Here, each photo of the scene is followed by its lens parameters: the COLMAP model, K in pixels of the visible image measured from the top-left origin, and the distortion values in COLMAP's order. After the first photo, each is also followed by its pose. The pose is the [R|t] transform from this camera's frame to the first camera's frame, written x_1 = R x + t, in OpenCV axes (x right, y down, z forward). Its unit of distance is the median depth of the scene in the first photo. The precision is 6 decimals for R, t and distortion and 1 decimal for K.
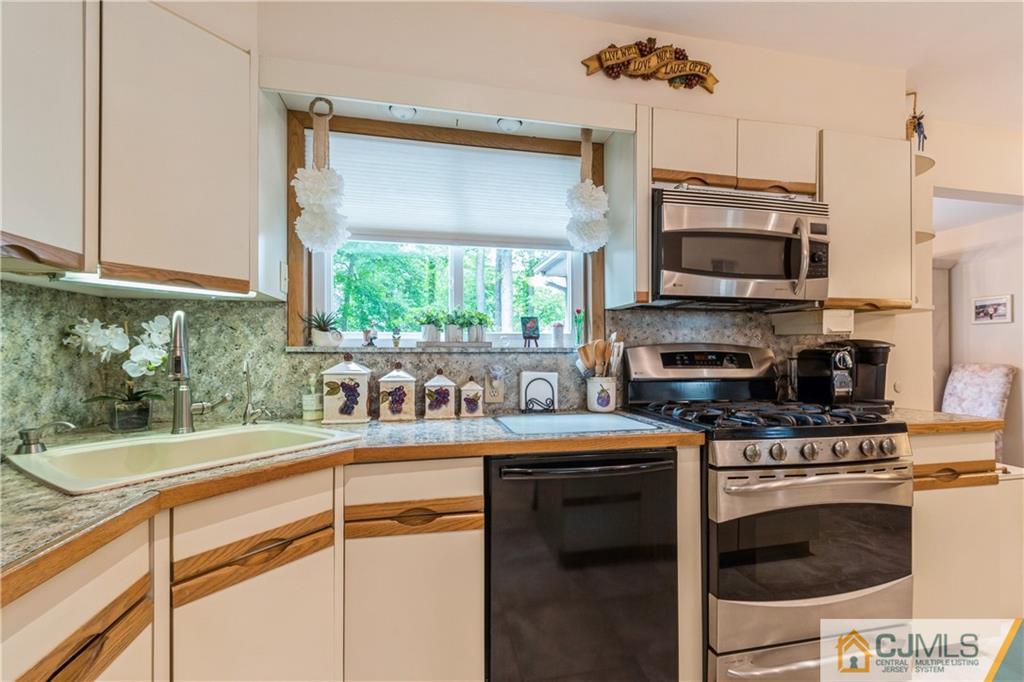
lens RADIAL K [[448.0, 0, 514.2], [0, 448.0, 347.8], [0, 0, 1]] dist [-0.001632, -0.000926]
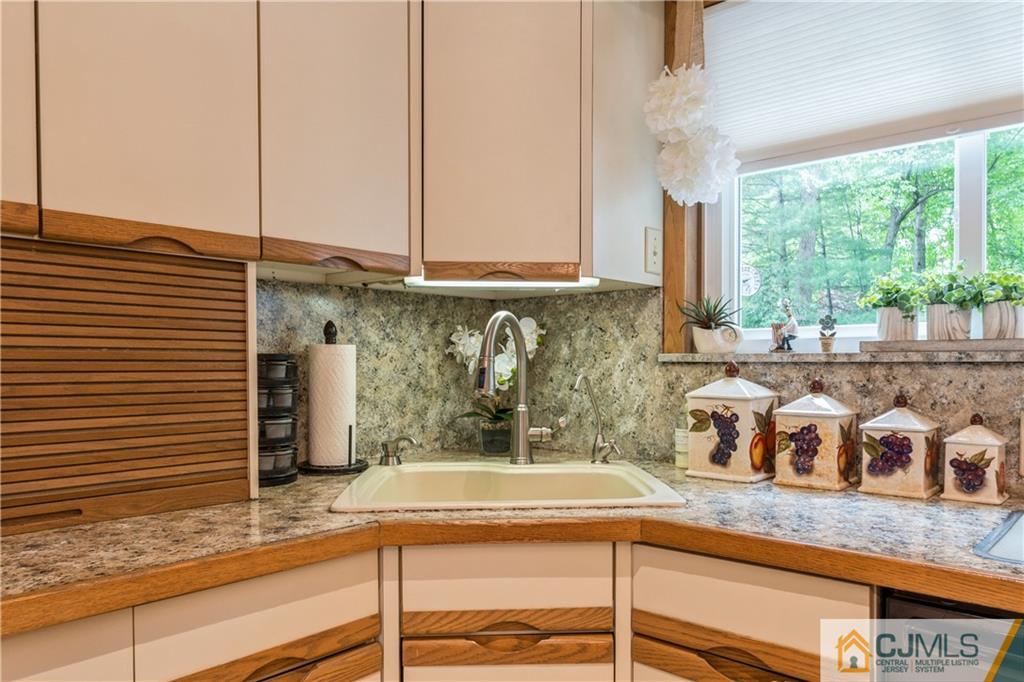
lens RADIAL K [[711.4, 0, 514.5], [0, 711.4, 371.8], [0, 0, 1]] dist [-0.005722, -0.000889]
pose [[0.587349, 0.009120, -0.809282, 0.265691], [0.008901, 0.999803, 0.017727, 0.003733], [0.809285, -0.017615, 0.587152, 0.236505]]
